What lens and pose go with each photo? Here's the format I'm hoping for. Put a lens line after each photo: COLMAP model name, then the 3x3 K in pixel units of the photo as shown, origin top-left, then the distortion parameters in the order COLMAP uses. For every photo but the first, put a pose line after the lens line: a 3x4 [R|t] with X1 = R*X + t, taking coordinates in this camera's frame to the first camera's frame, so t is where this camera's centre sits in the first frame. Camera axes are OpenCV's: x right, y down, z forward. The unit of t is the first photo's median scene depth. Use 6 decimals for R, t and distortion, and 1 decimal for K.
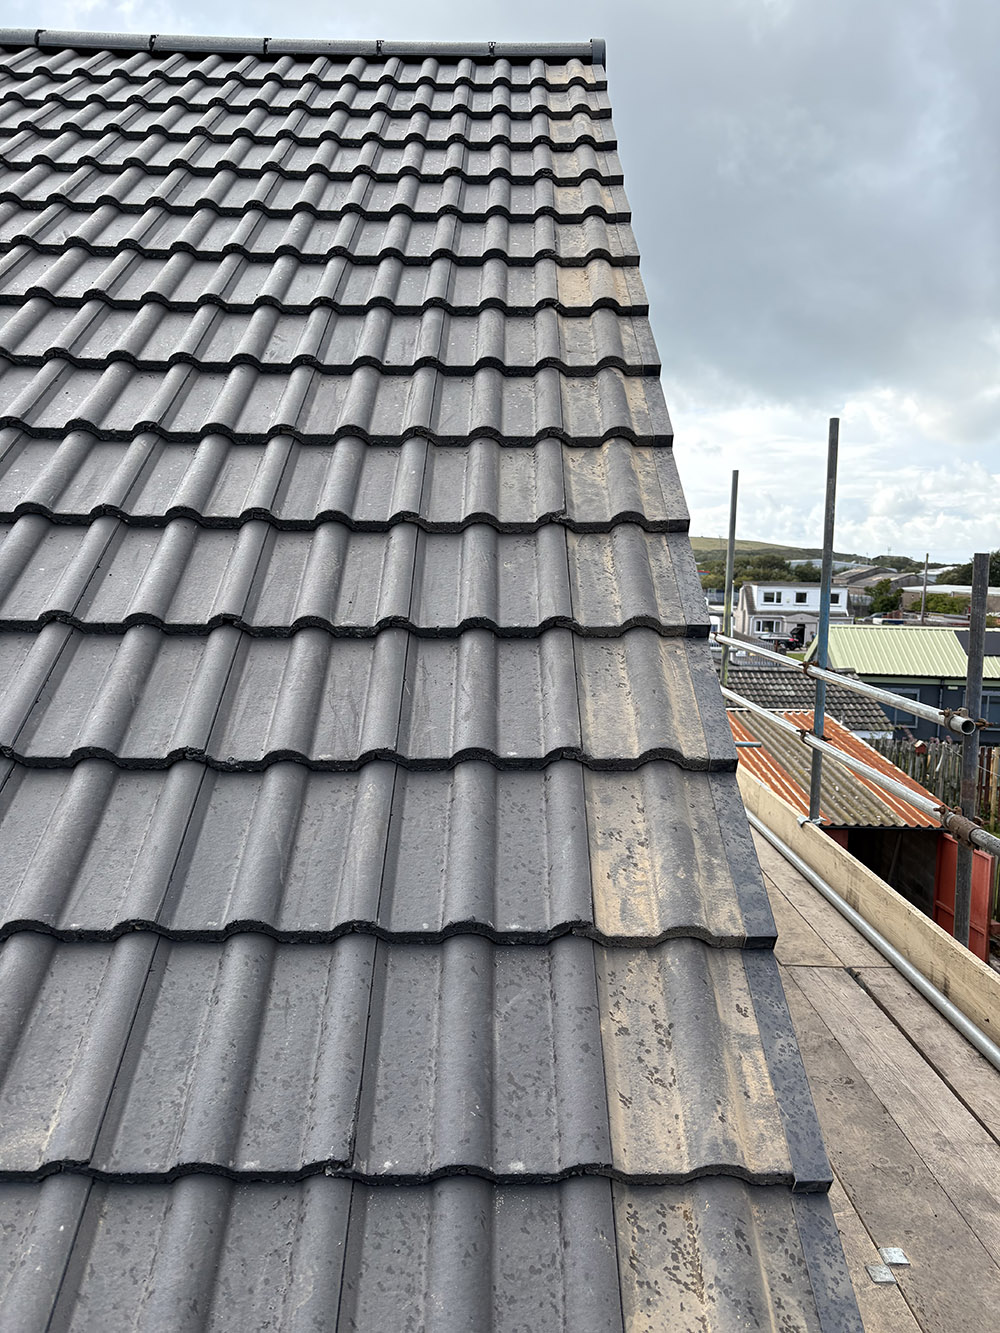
lens RADIAL K [[1028.4, 0, 500.0], [0, 1028.4, 666.5], [0, 0, 1]] dist [-0.002216, 0.004875]
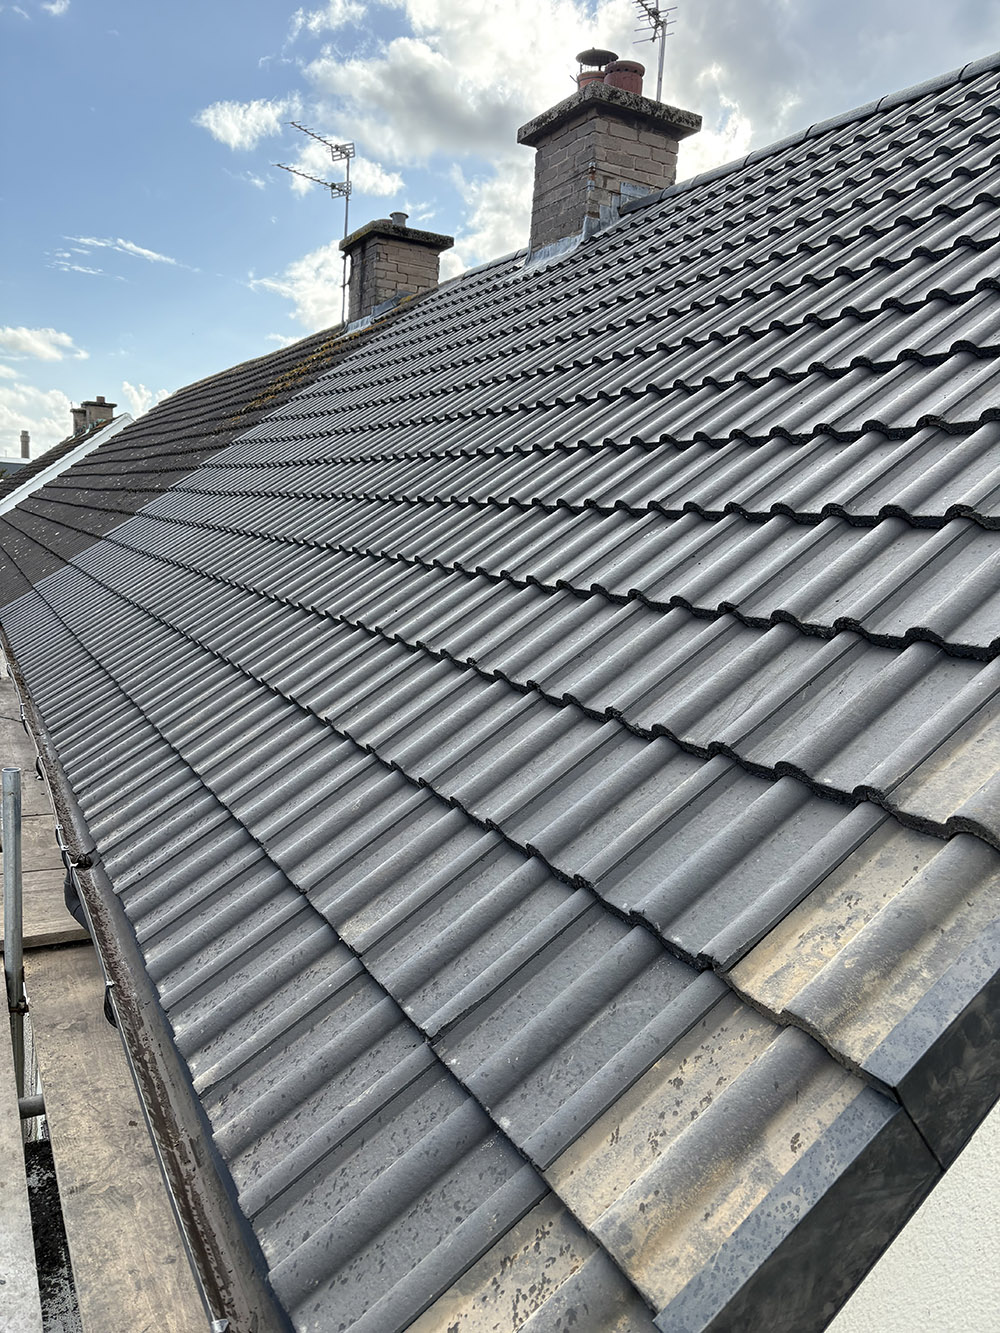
lens RADIAL K [[993.8, 0, 500.0], [0, 993.8, 666.5], [0, 0, 1]] dist [0.000739, -0.001743]
pose [[0.456128, 0.136349, -0.879407, 0.853908], [-0.138453, 0.987033, 0.081224, -0.057392], [0.879078, 0.084708, 0.469091, 0.483187]]
